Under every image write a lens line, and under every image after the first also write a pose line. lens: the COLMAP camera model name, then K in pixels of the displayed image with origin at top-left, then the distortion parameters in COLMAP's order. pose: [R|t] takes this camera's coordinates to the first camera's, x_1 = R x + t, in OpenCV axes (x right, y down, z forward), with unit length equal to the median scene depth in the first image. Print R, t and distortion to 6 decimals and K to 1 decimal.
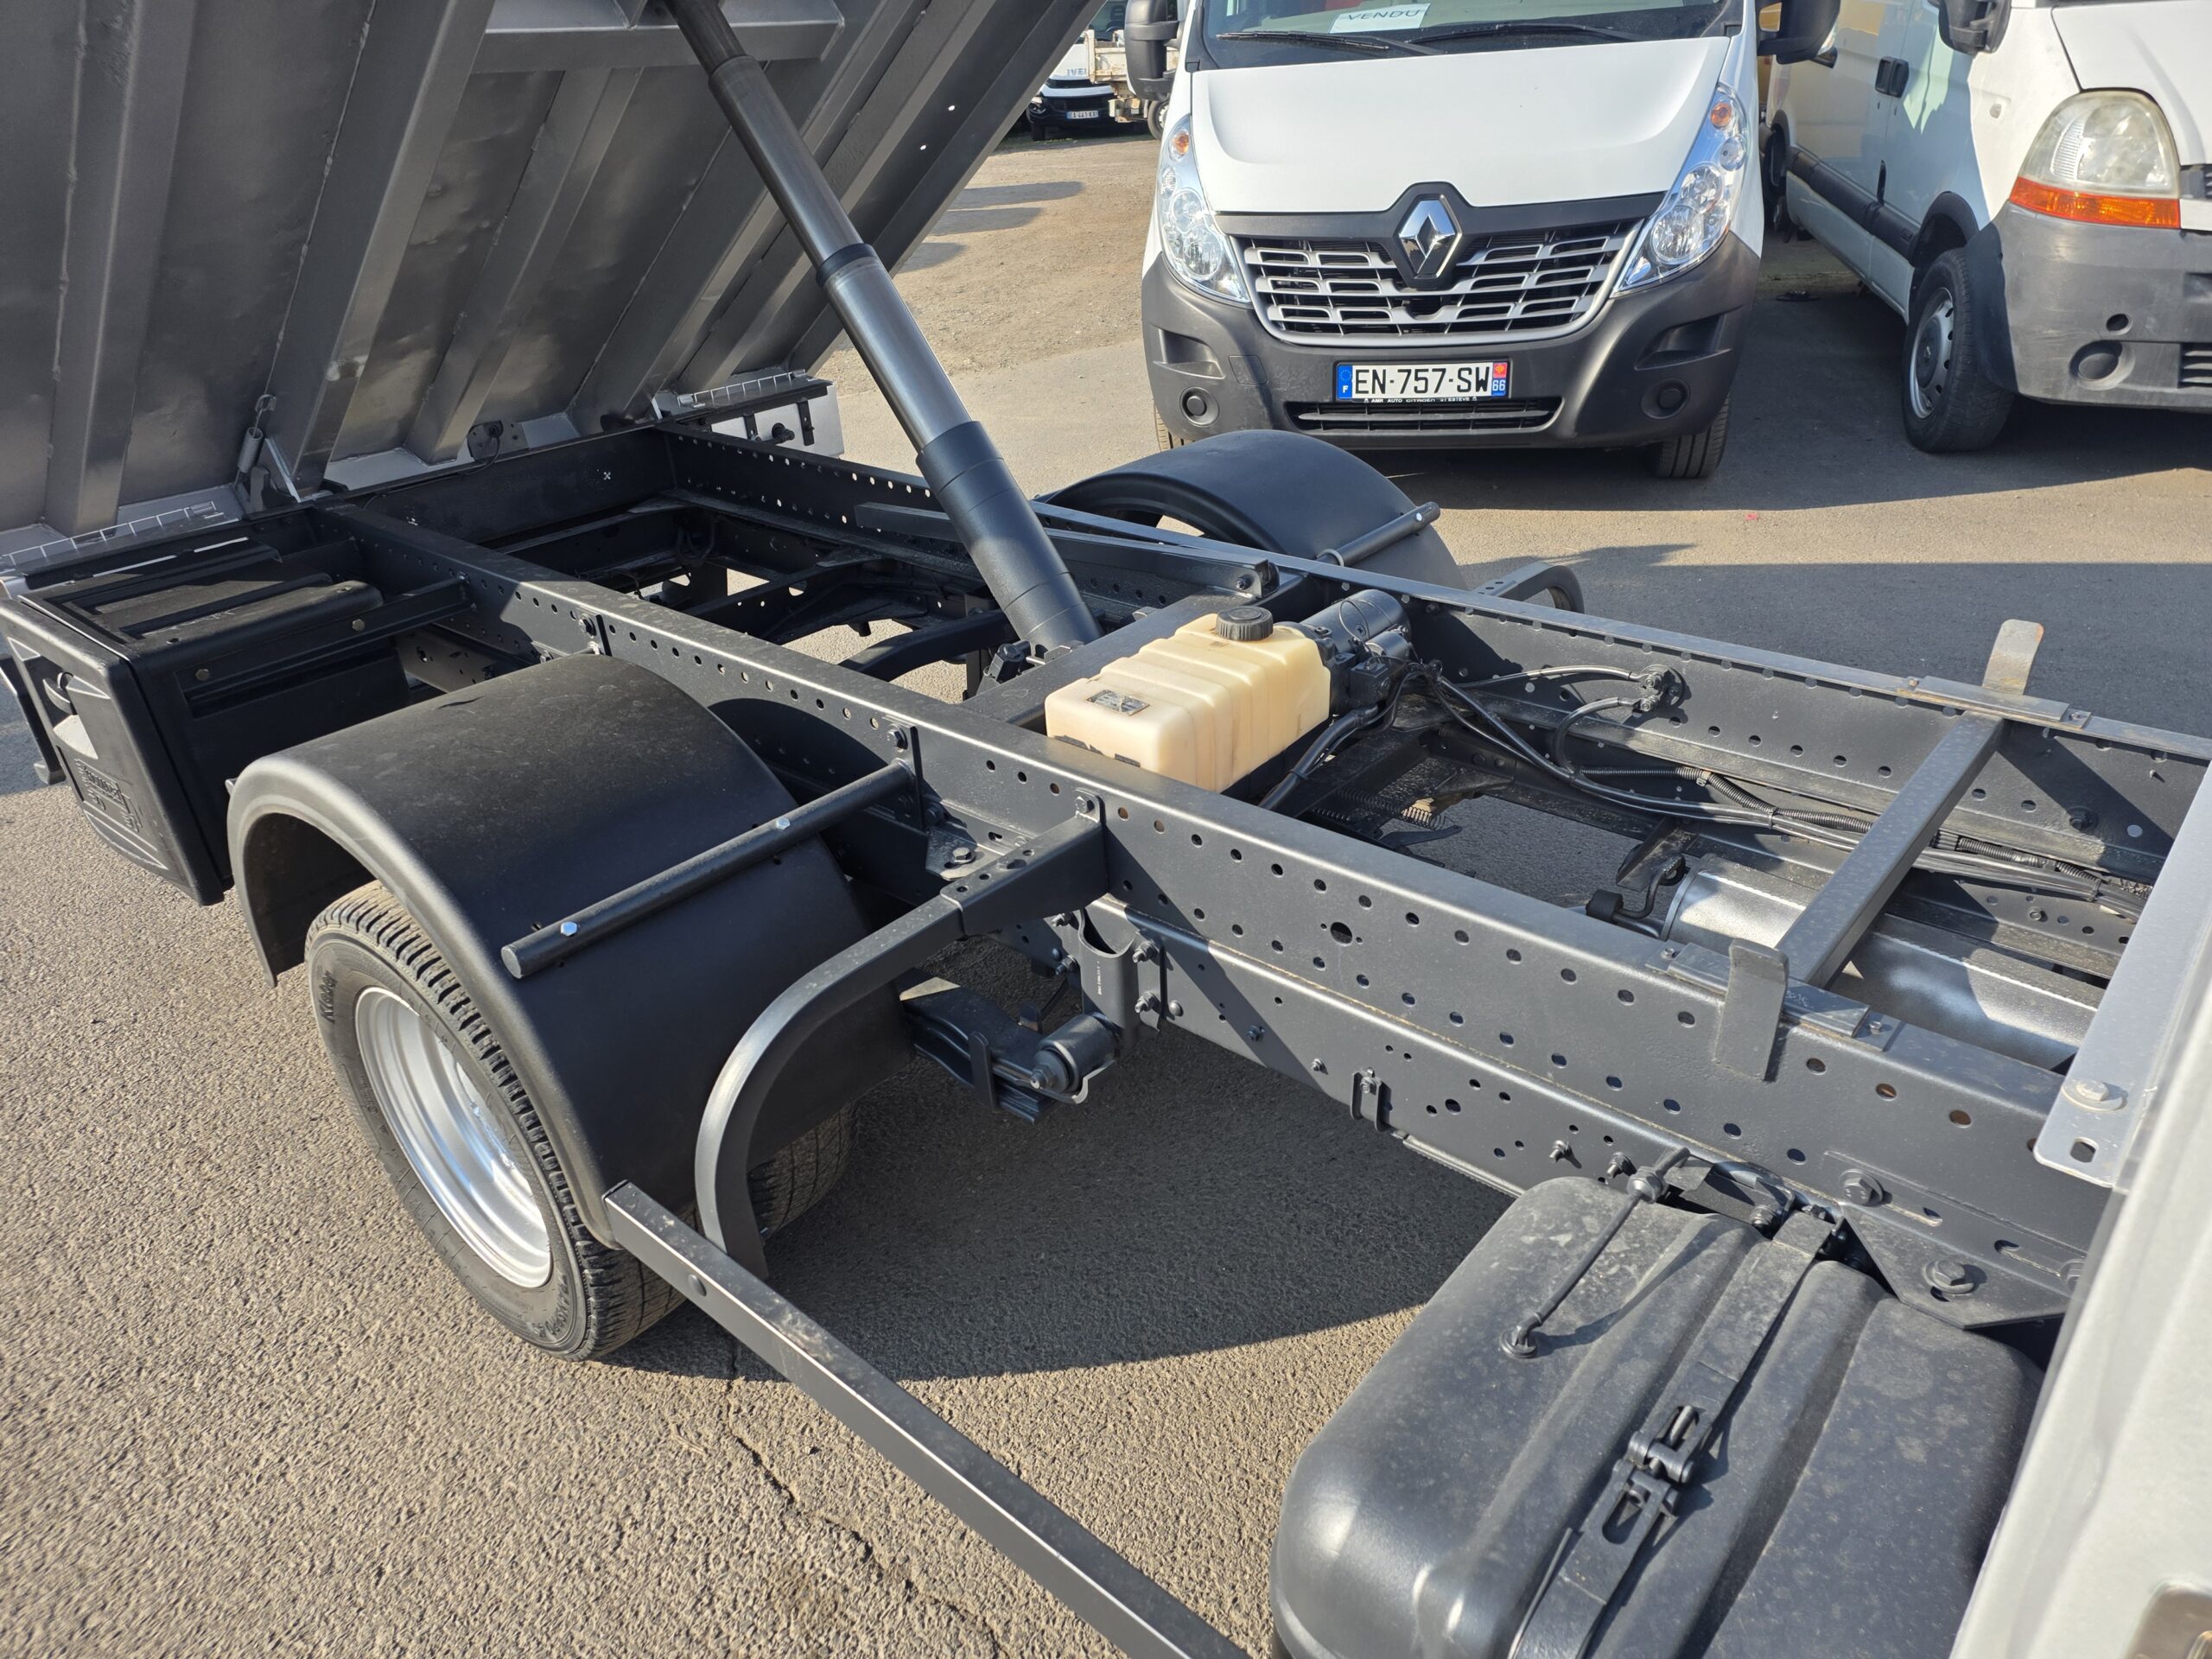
lens RADIAL K [[1440.7, 0, 1141.3], [0, 1440.7, 821.5], [0, 0, 1]] dist [0.091126, -0.091470]
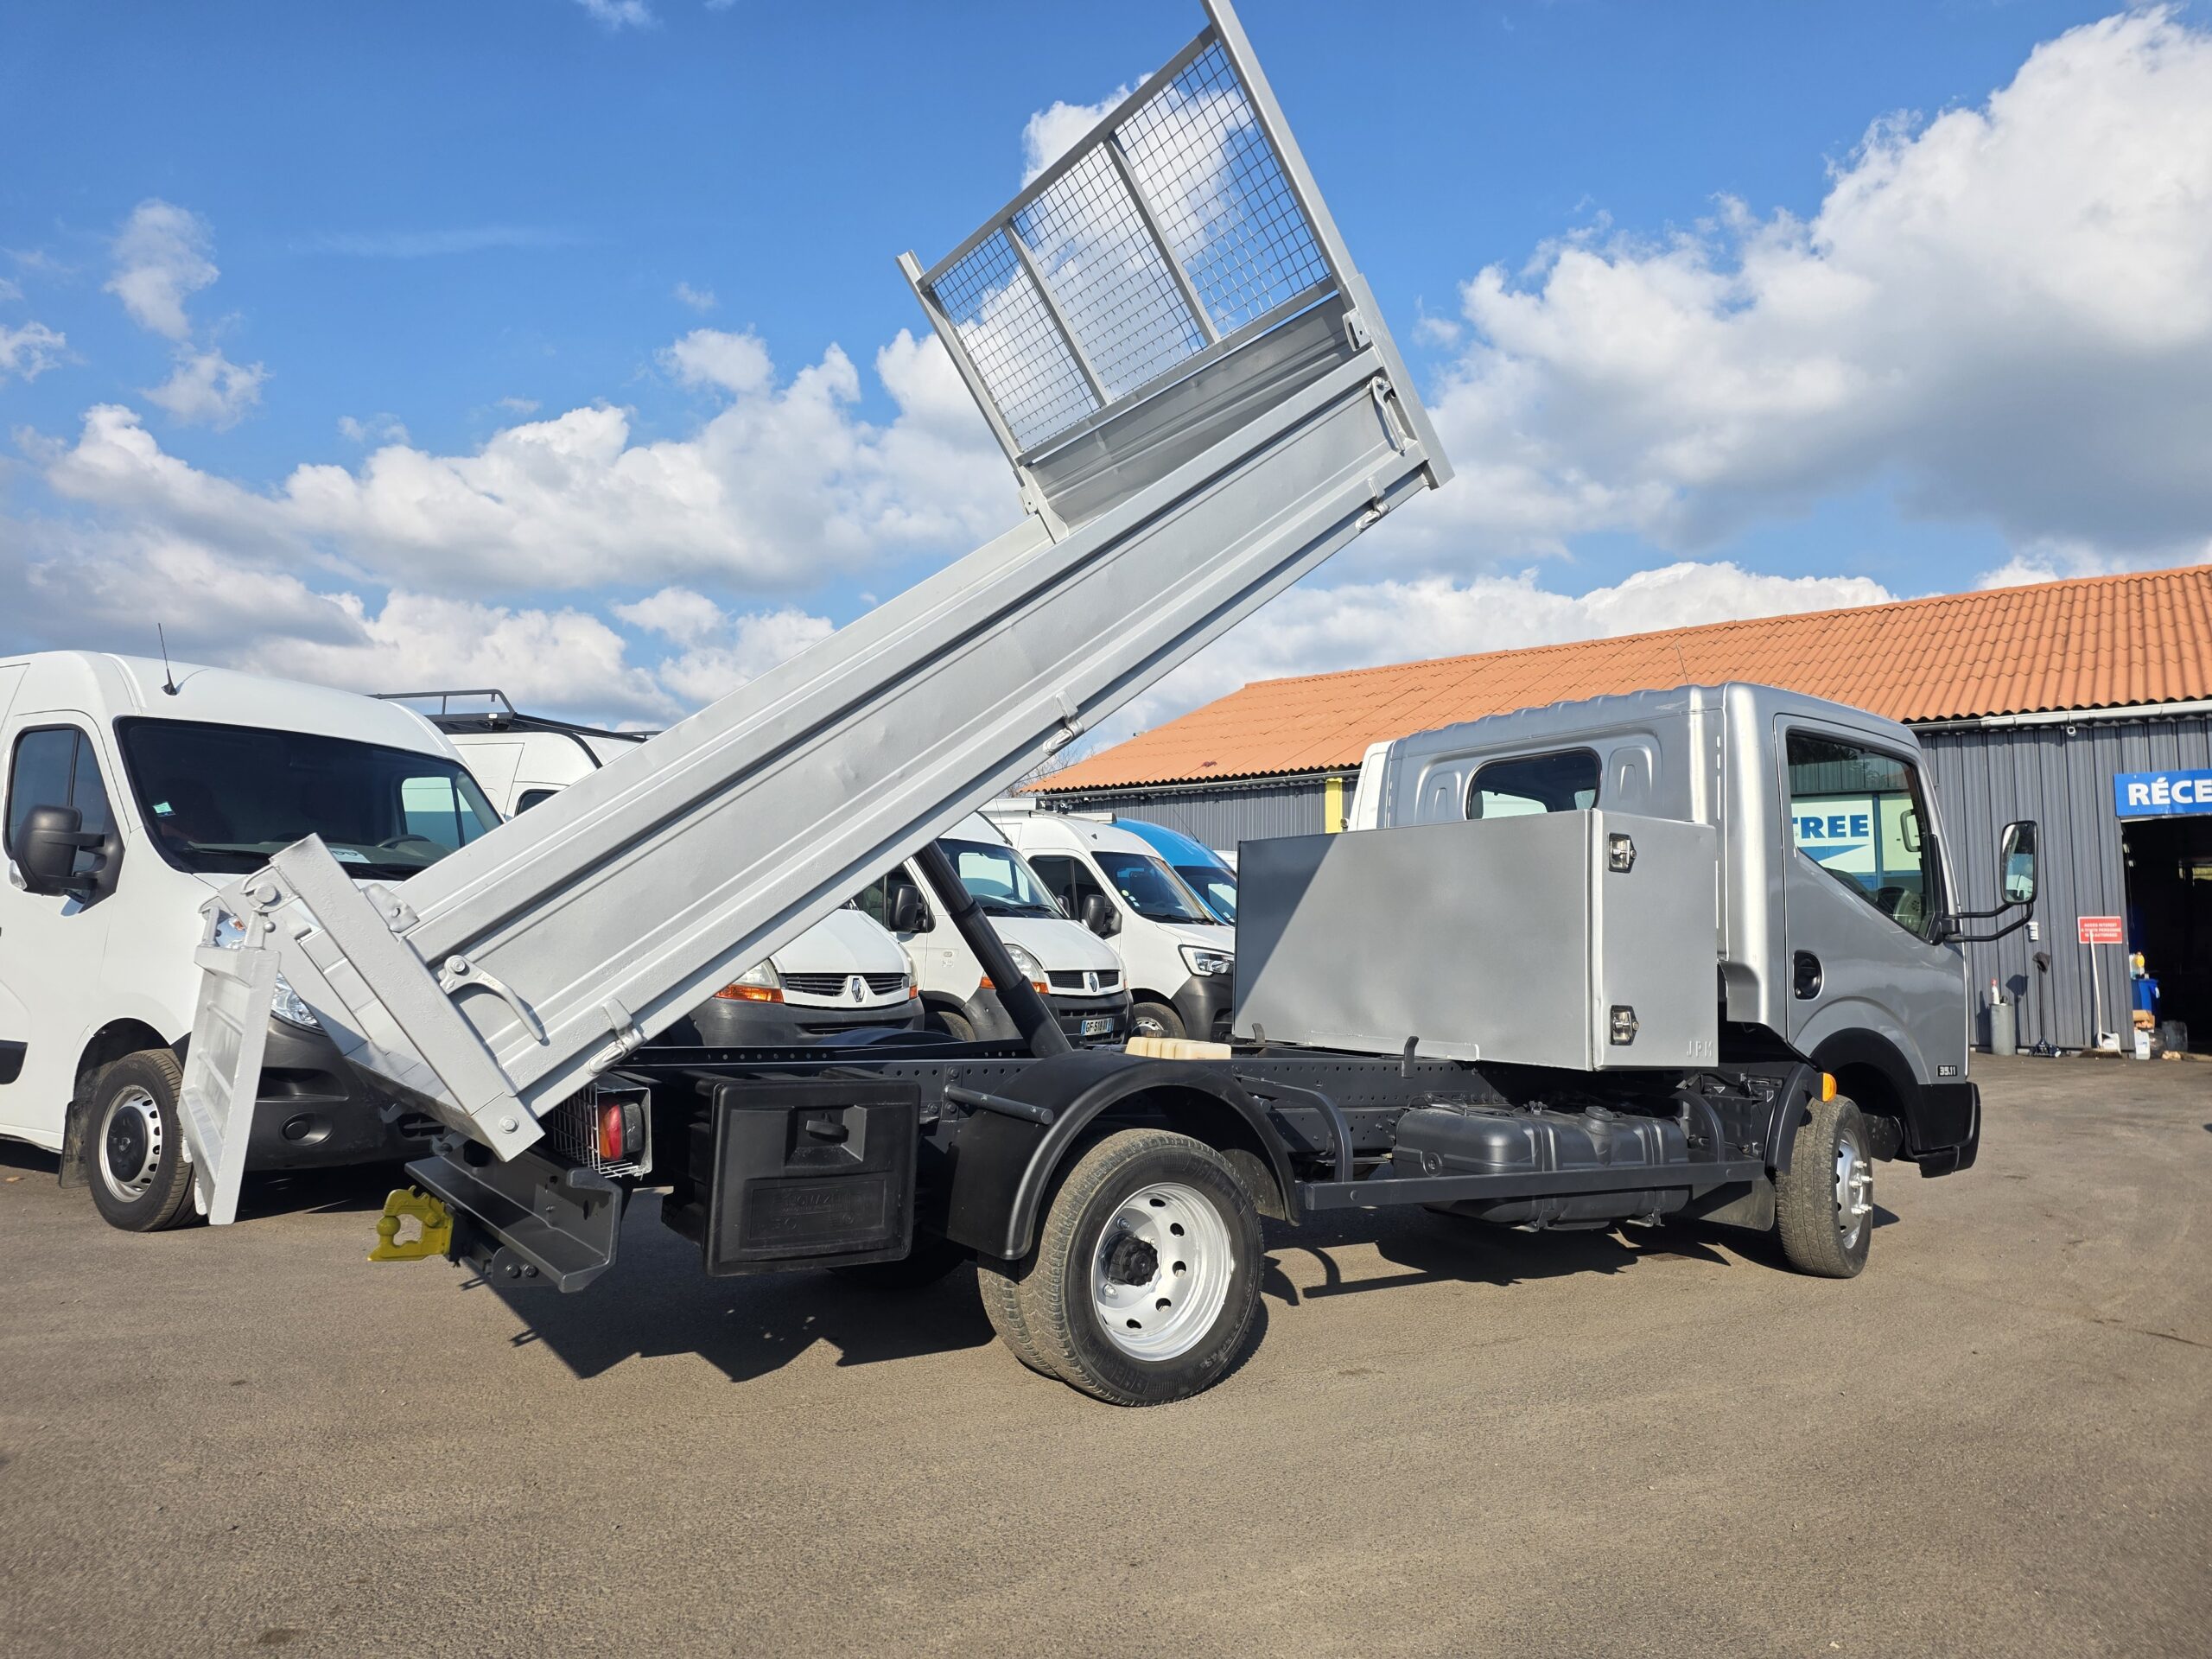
lens RADIAL K [[1431.3, 0, 1106.0], [0, 1431.3, 829.5], [0, 0, 1]] dist [0.087968, -0.089869]
pose [[0.278945, 0.149977, 0.948523, -1.410127], [0.418703, 0.869904, -0.260680, 0.104088], [-0.864220, 0.469865, 0.179860, 0.243680]]
